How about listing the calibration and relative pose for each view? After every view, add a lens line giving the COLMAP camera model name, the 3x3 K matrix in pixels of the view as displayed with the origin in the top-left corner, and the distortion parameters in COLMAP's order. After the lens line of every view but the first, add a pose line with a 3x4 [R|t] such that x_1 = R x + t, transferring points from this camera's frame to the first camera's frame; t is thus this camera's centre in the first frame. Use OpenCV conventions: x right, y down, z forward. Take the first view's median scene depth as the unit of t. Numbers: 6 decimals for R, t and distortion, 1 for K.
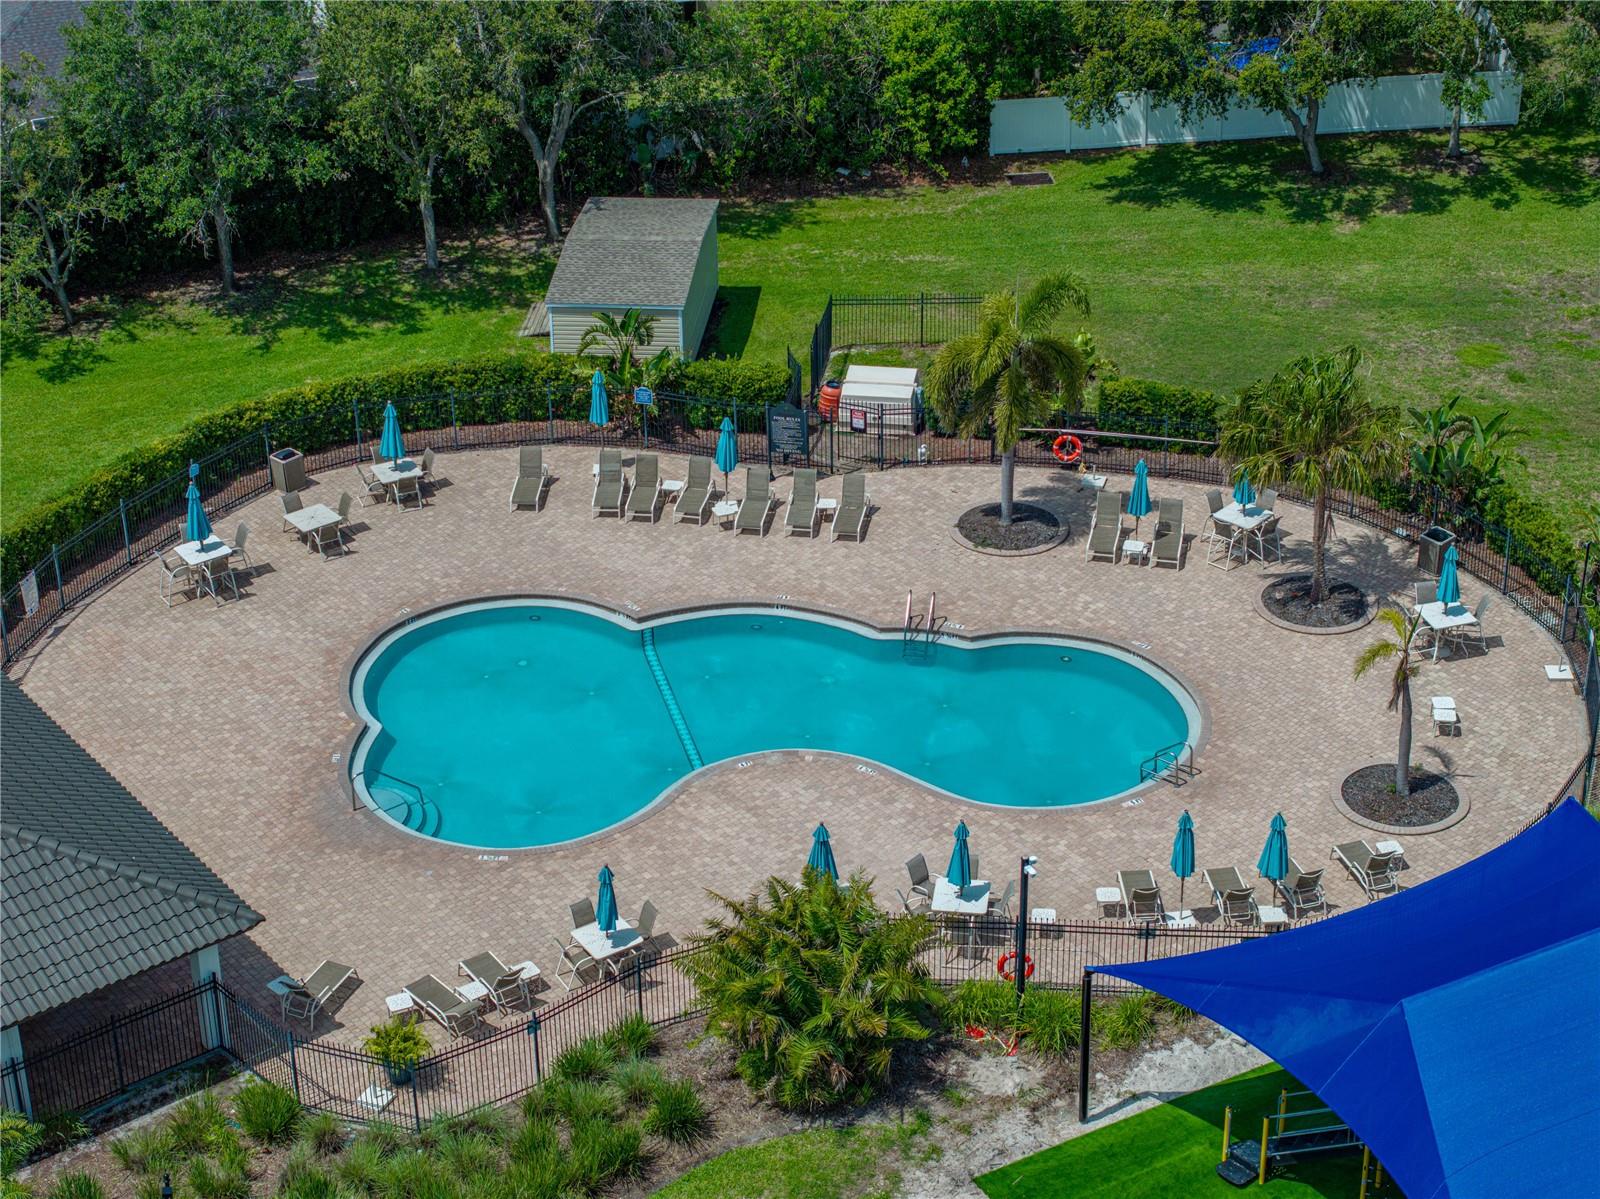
lens RADIAL K [[3216.8, 0, 800.0], [0, 3216.8, 599.5], [0, 0, 1]] dist [-0.245006, 1.447048]
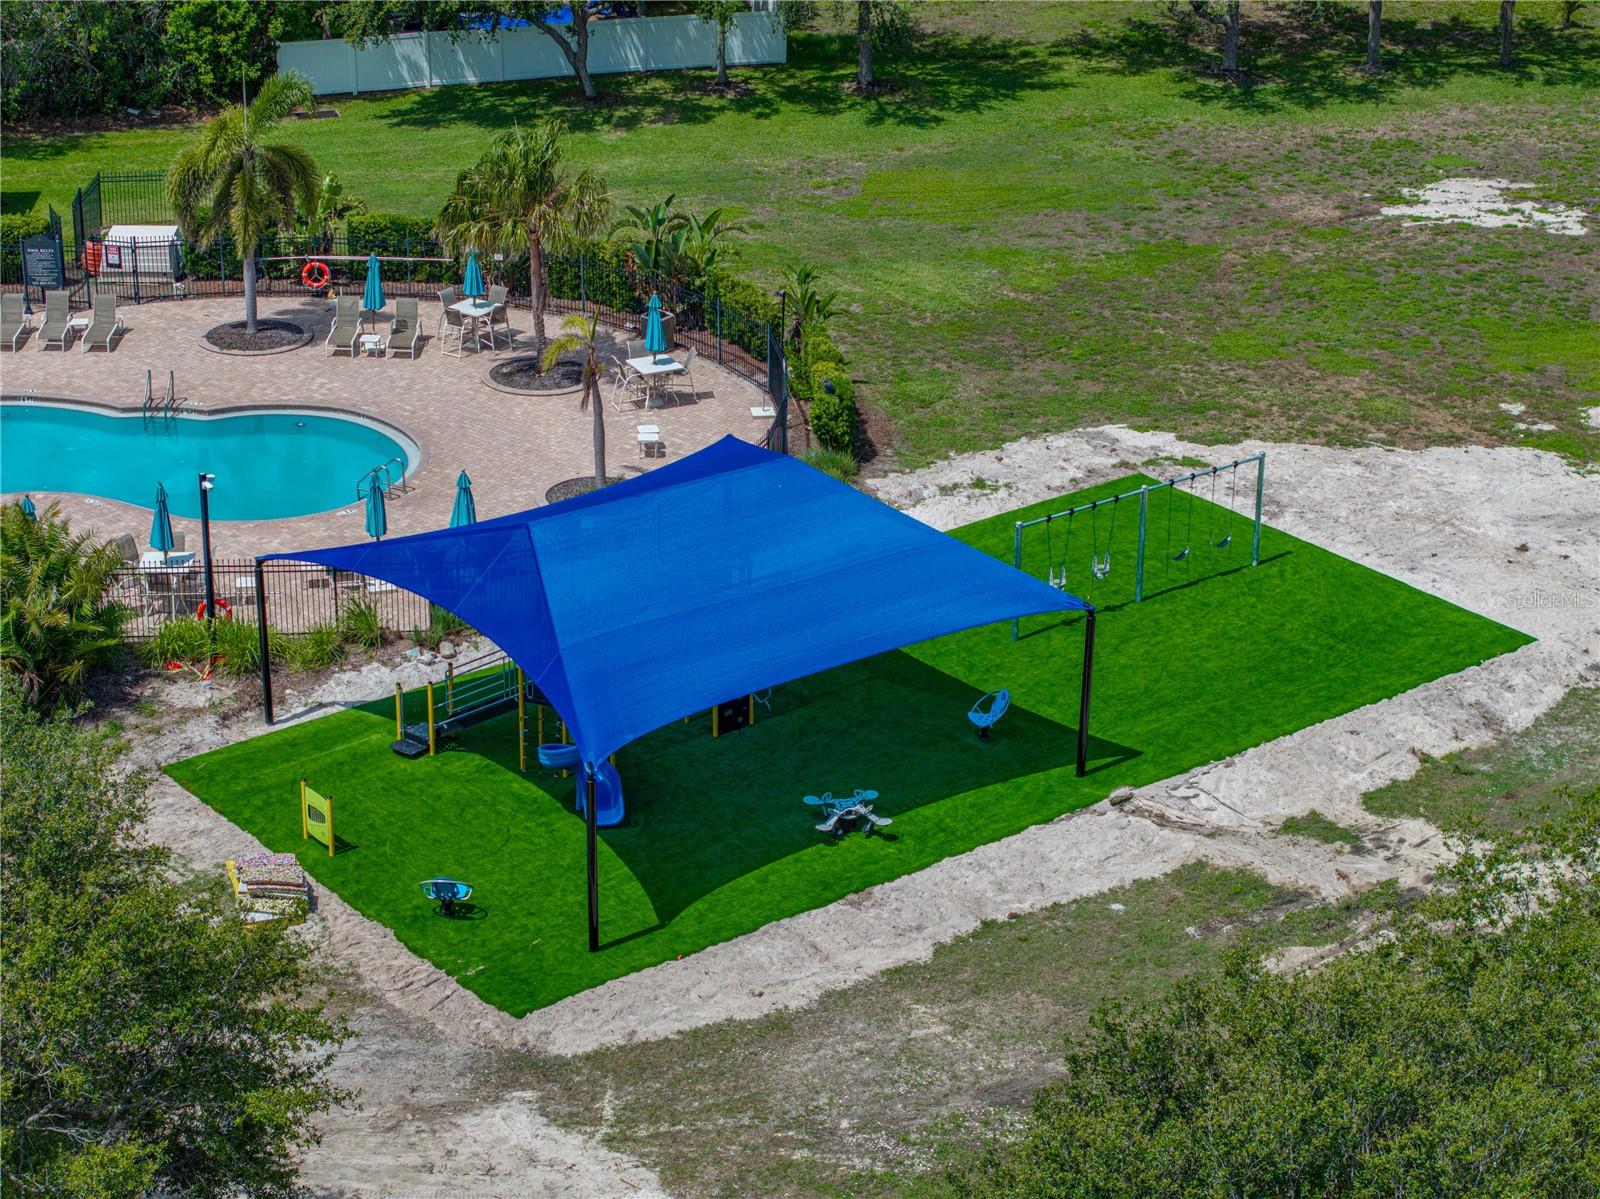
lens RADIAL K [[3216.8, 0, 800.0], [0, 3216.8, 599.5], [0, 0, 1]] dist [-0.245006, 1.447048]
pose [[0.983583, -0.046277, 0.174420, 0.054444], [0.057125, 0.996699, -0.057692, 0.134119], [-0.171175, 0.066708, 0.982980, -0.048764]]
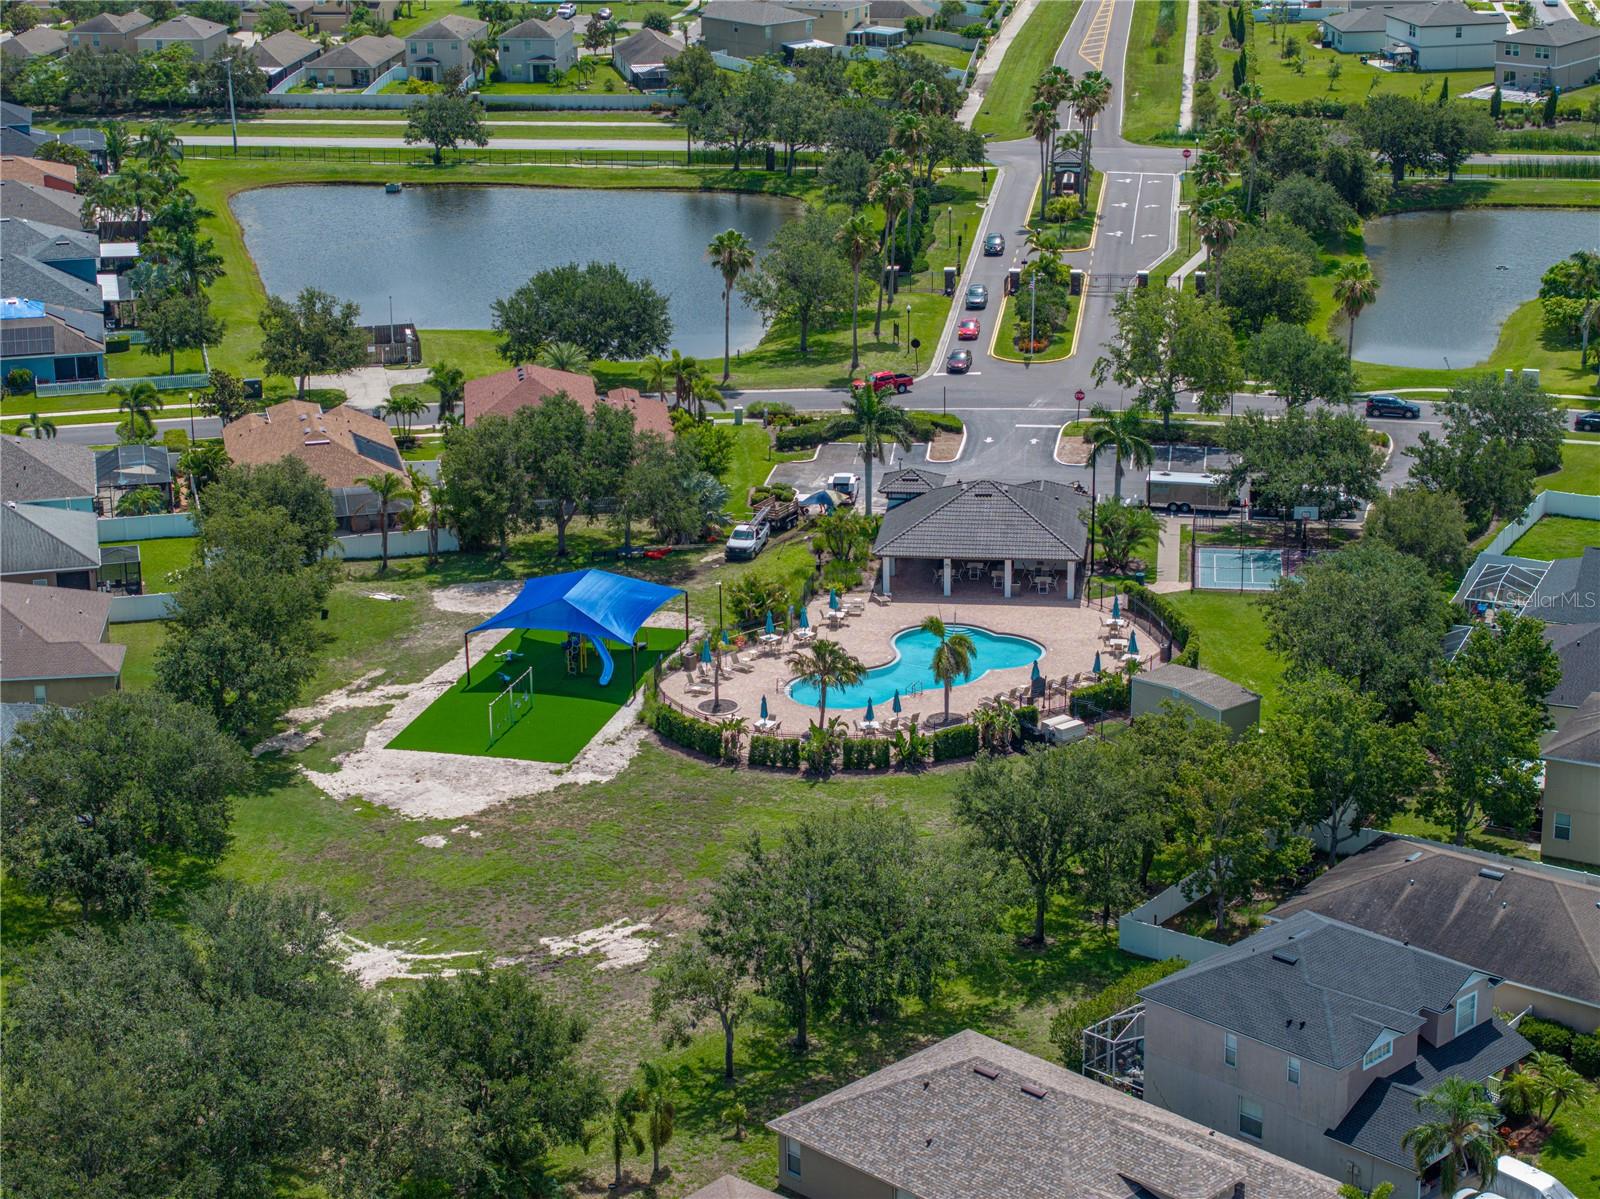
lens RADIAL K [[3216.8, 0, 800.0], [0, 3216.8, 599.5], [0, 0, 1]] dist [-0.245006, 1.447048]
pose [[-0.672403, 0.262196, -0.692190, 1.881787], [-0.319157, 0.741057, 0.590740, -1.563639], [0.667842, 0.618133, -0.414607, 1.941565]]
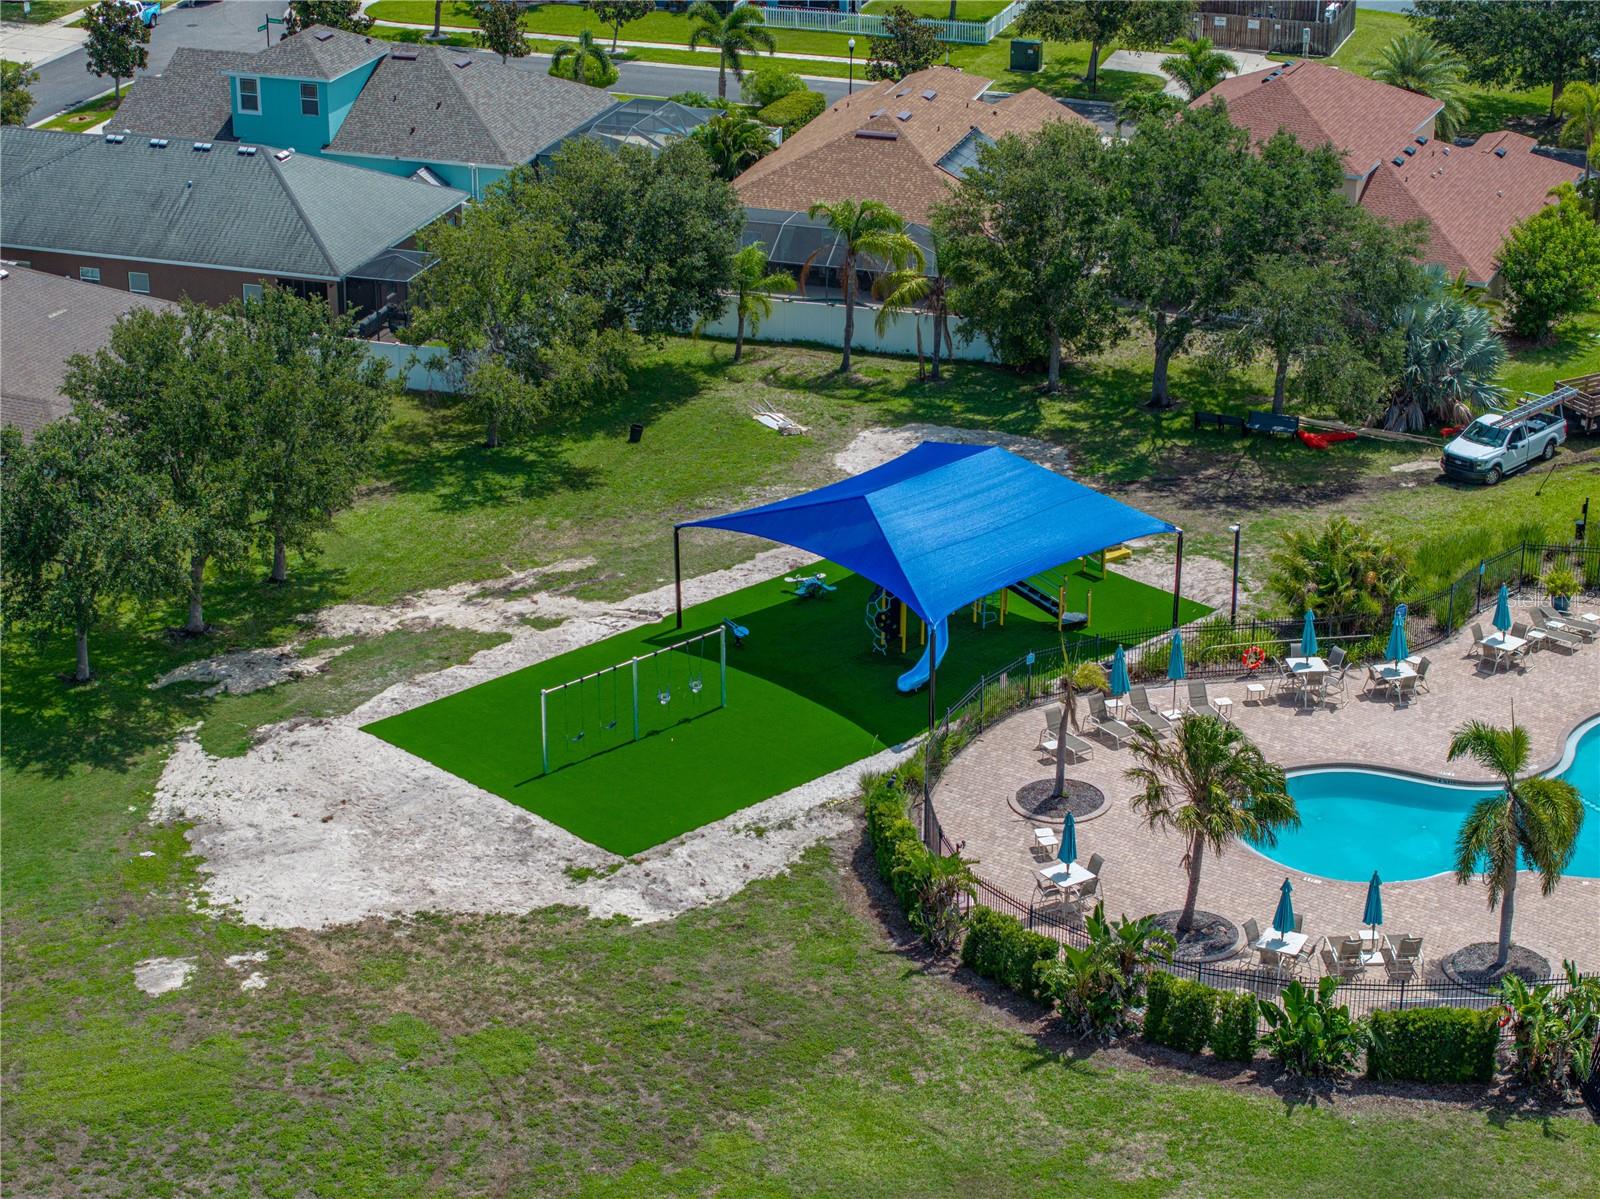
lens RADIAL K [[3216.8, 0, 800.0], [0, 3216.8, 599.5], [0, 0, 1]] dist [-0.245006, 1.447048]
pose [[-0.958380, 0.132558, -0.252855, 0.538949], [-0.111635, 0.641157, 0.759246, -0.877219], [0.262764, 0.755874, -0.599674, 1.501196]]
